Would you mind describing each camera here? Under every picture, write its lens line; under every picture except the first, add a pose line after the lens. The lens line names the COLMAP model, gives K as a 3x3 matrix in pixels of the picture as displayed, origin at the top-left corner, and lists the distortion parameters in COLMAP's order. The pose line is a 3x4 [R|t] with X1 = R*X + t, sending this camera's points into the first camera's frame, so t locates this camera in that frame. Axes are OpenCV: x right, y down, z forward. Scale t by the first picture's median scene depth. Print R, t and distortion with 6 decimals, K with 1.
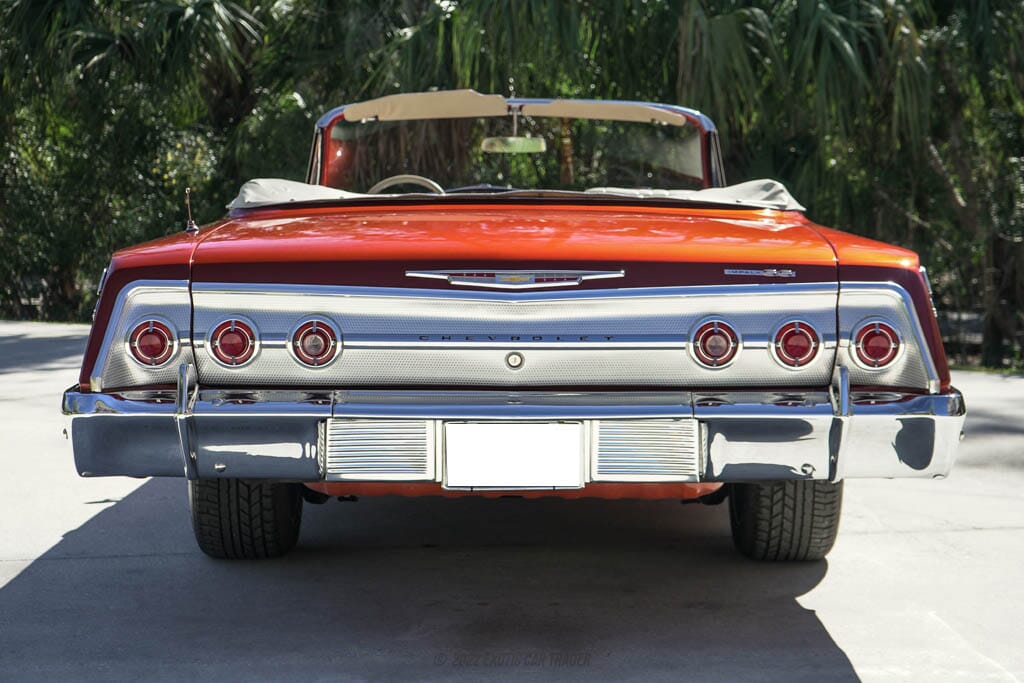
lens RADIAL K [[1634.6, 0, 512.0], [0, 1634.6, 341.5], [0, 0, 1]] dist [0.009706, 0.018266]
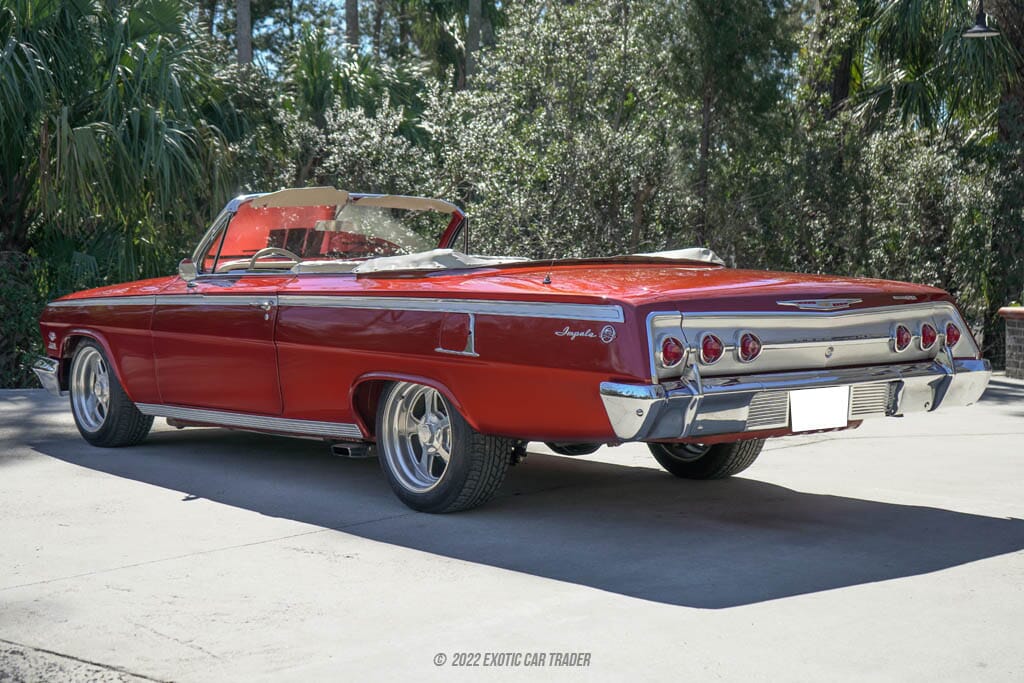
lens RADIAL K [[1634.6, 0, 512.0], [0, 1634.6, 341.5], [0, 0, 1]] dist [0.009706, 0.018266]
pose [[0.791859, -0.044345, 0.609092, -1.283256], [0.066095, 0.997725, -0.013289, 0.001788], [-0.607117, 0.050781, 0.792988, -0.151785]]
